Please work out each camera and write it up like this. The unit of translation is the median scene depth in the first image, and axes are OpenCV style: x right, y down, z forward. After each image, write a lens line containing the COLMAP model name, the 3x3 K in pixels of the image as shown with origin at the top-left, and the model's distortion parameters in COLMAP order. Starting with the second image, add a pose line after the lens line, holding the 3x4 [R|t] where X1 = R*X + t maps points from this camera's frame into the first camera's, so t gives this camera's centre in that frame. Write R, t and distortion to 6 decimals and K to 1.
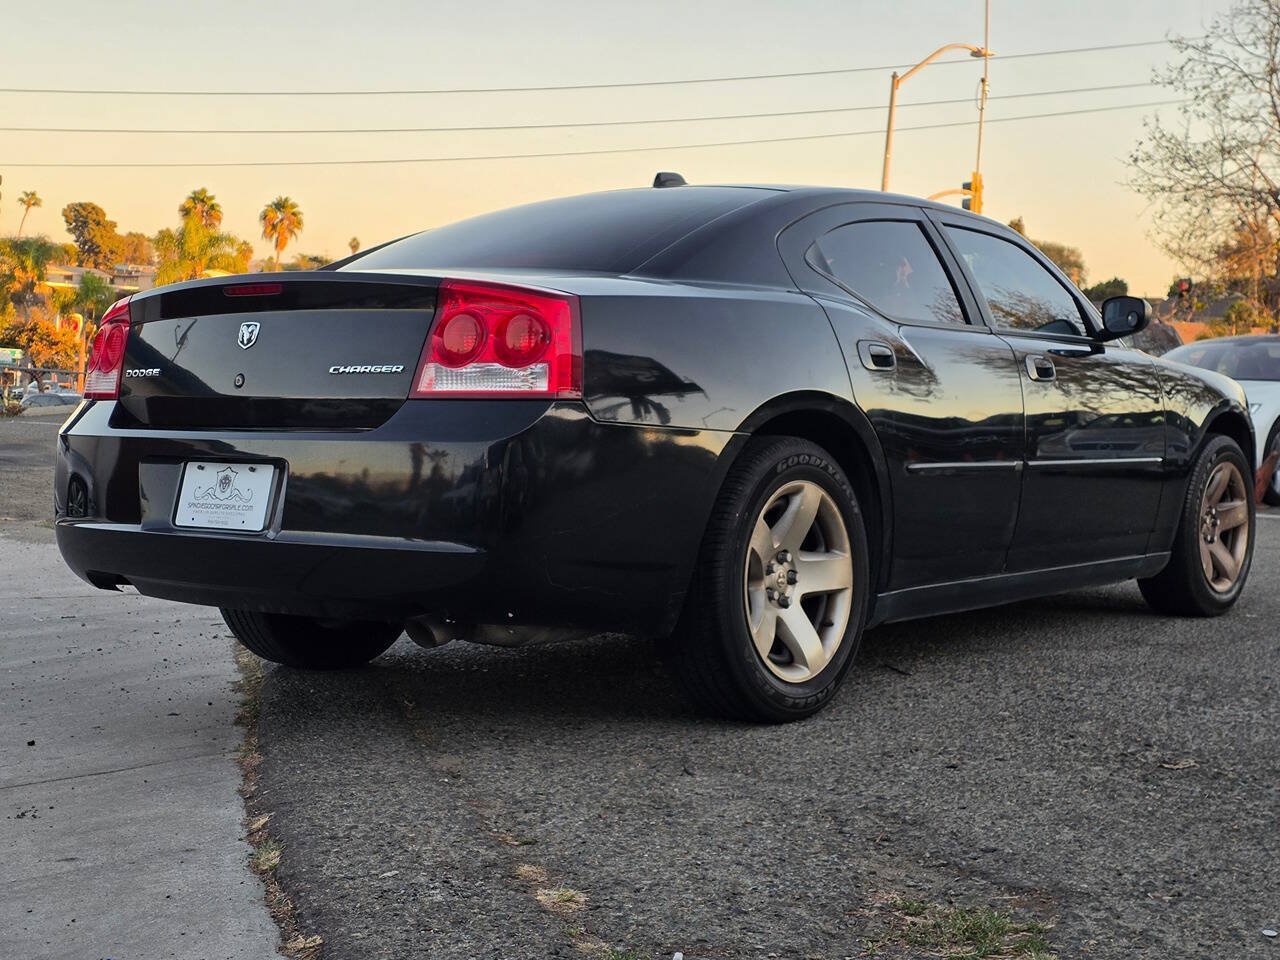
lens RADIAL K [[1709.2, 0, 658.2], [0, 1709.2, 475.5], [0, 0, 1]] dist [0.245927, -0.630886]
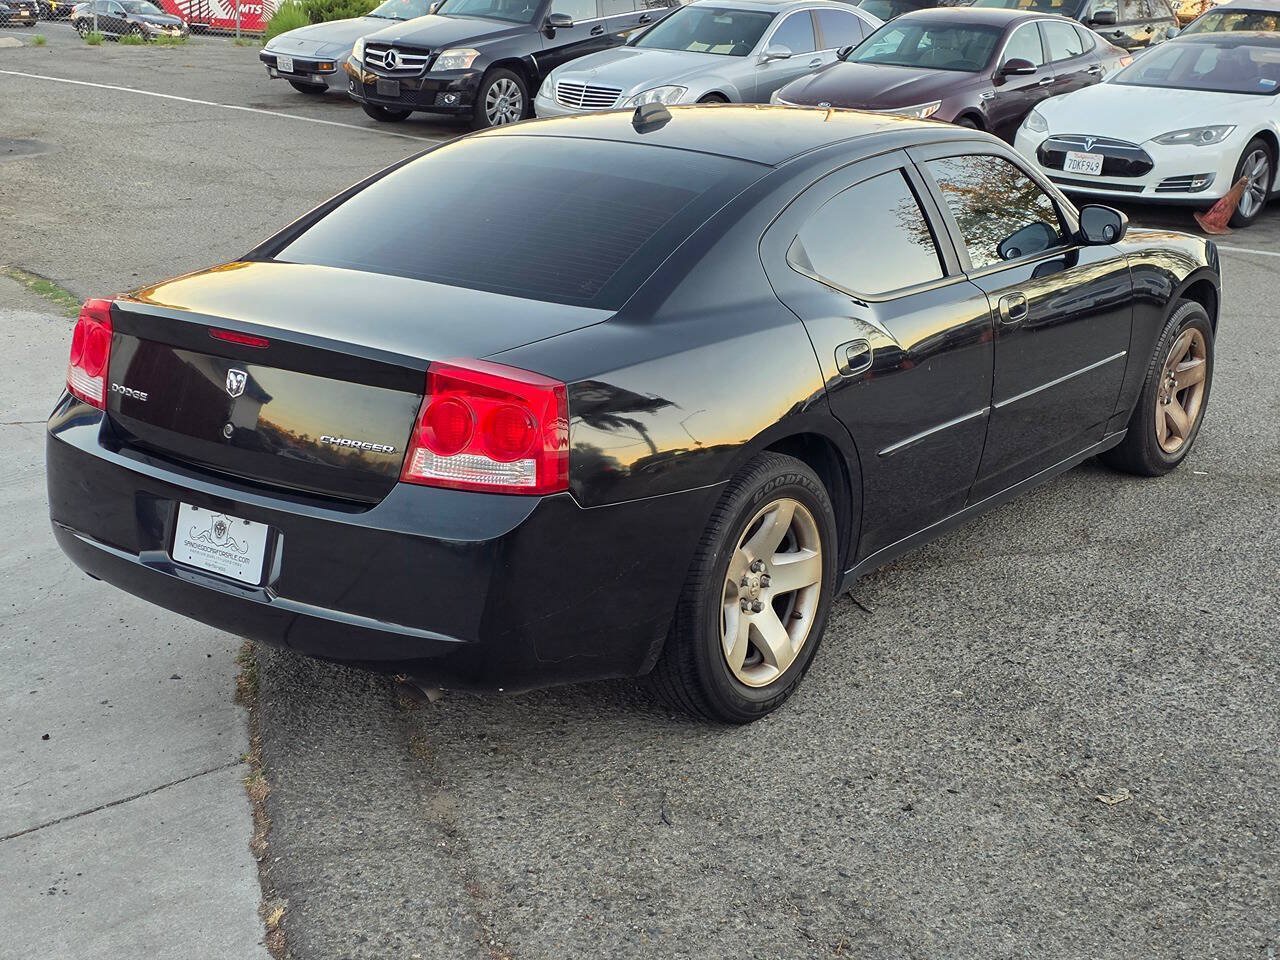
lens RADIAL K [[1709.2, 0, 658.2], [0, 1709.2, 475.5], [0, 0, 1]] dist [0.245927, -0.630886]
pose [[0.999634, 0.007907, 0.025868, -0.014628], [-0.014097, 0.968469, 0.248734, -0.260999], [-0.023085, -0.249007, 0.968226, 0.001607]]
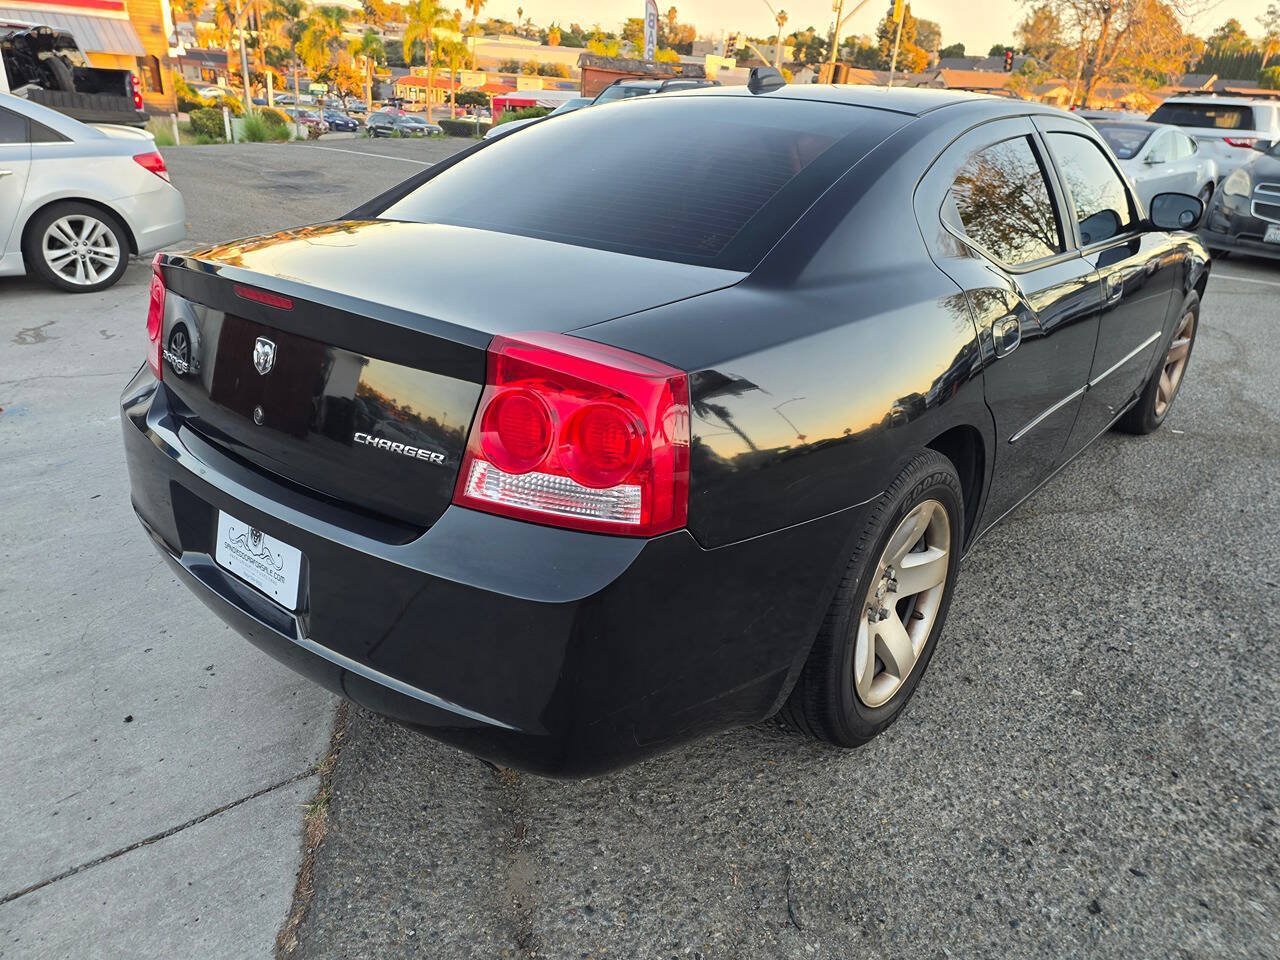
lens RADIAL K [[853.9, 0, 652.2], [0, 853.9, 482.6], [0, 0, 1]] dist [0.069954, -0.061033]
pose [[0.998972, 0.035950, -0.027612, -0.042310], [-0.023715, 0.933596, 0.357542, -0.159045], [0.038632, -0.356520, 0.933489, 0.565893]]
